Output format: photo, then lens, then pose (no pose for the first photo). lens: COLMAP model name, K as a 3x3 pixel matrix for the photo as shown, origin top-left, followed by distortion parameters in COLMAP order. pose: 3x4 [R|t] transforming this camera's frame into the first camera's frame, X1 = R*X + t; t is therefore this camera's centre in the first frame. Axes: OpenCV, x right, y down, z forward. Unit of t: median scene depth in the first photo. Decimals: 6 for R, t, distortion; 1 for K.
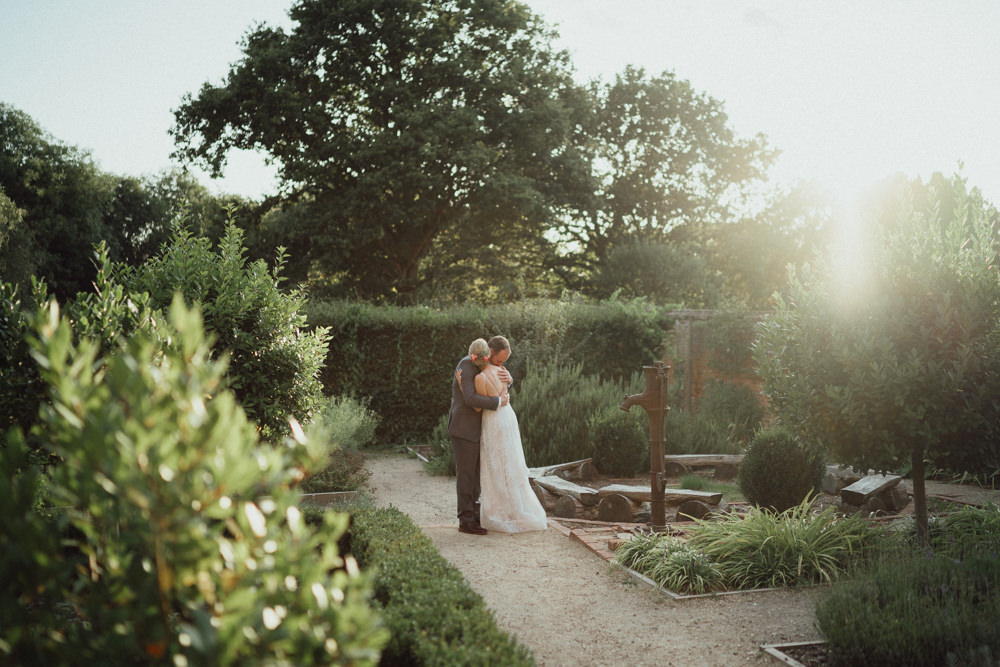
lens RADIAL K [[1210.7, 0, 498.6], [0, 1210.7, 336.9], [0, 0, 1]] dist [0.074082, 0.000000]
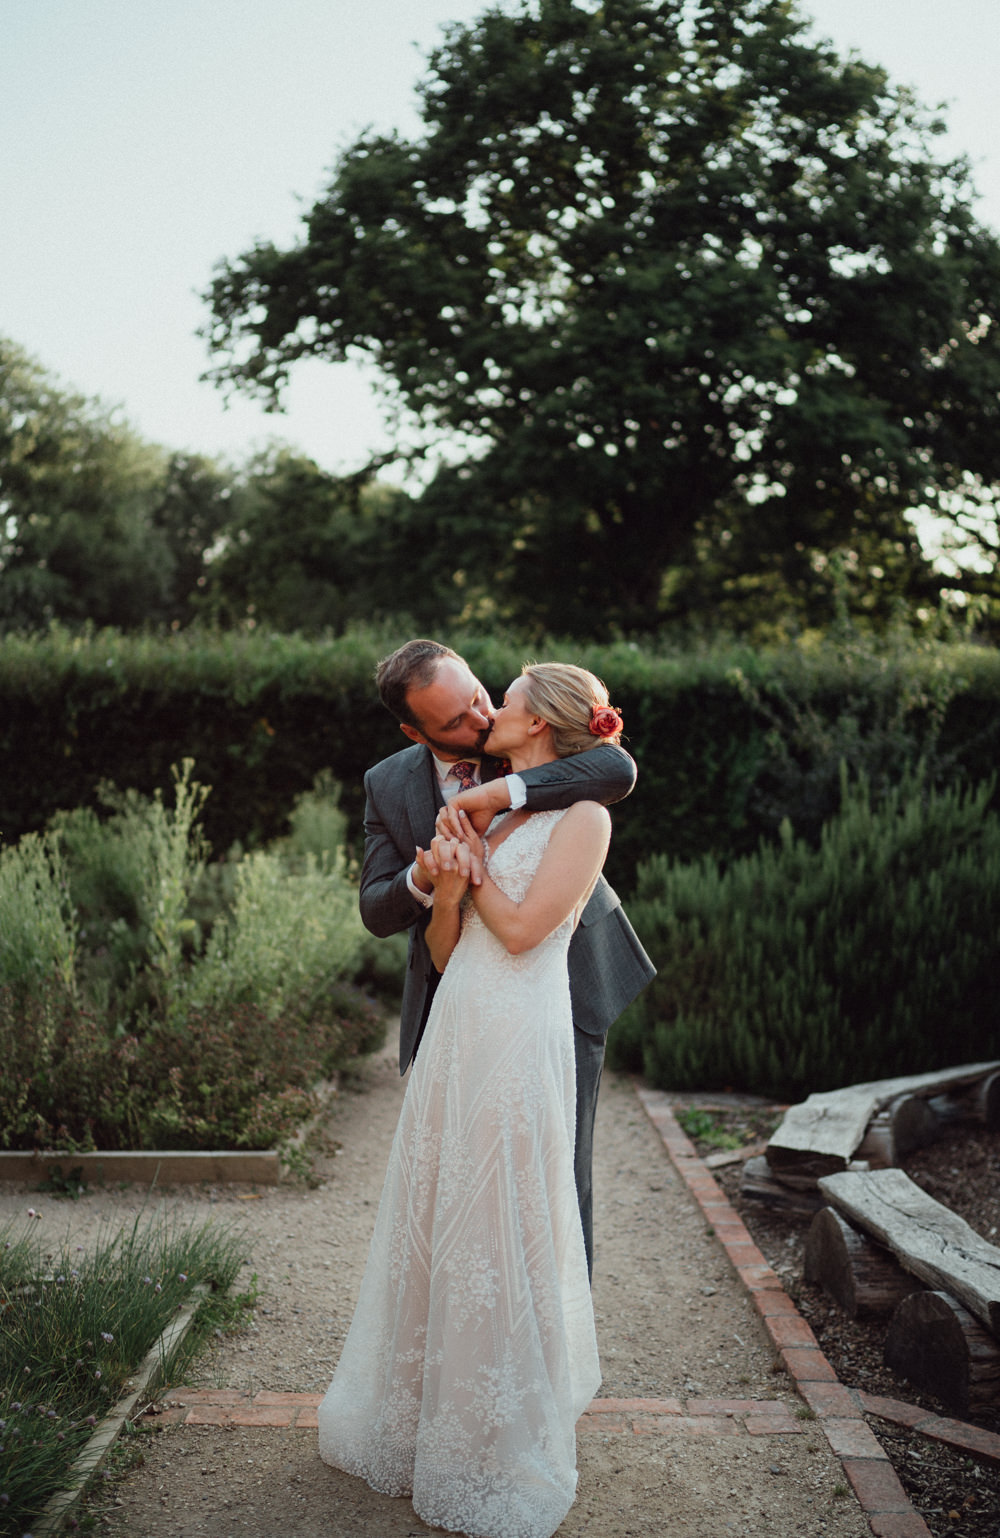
lens RADIAL K [[1536.7, 0, 499.3], [0, 1536.7, 754.5], [0, 0, 1]] dist [-0.026309, 0.000000]
pose [[0.973116, 0.020063, -0.229442, 0.021053], [-0.017545, 0.999761, 0.013010, 0.007630], [0.229648, -0.008634, 0.973235, 0.364928]]
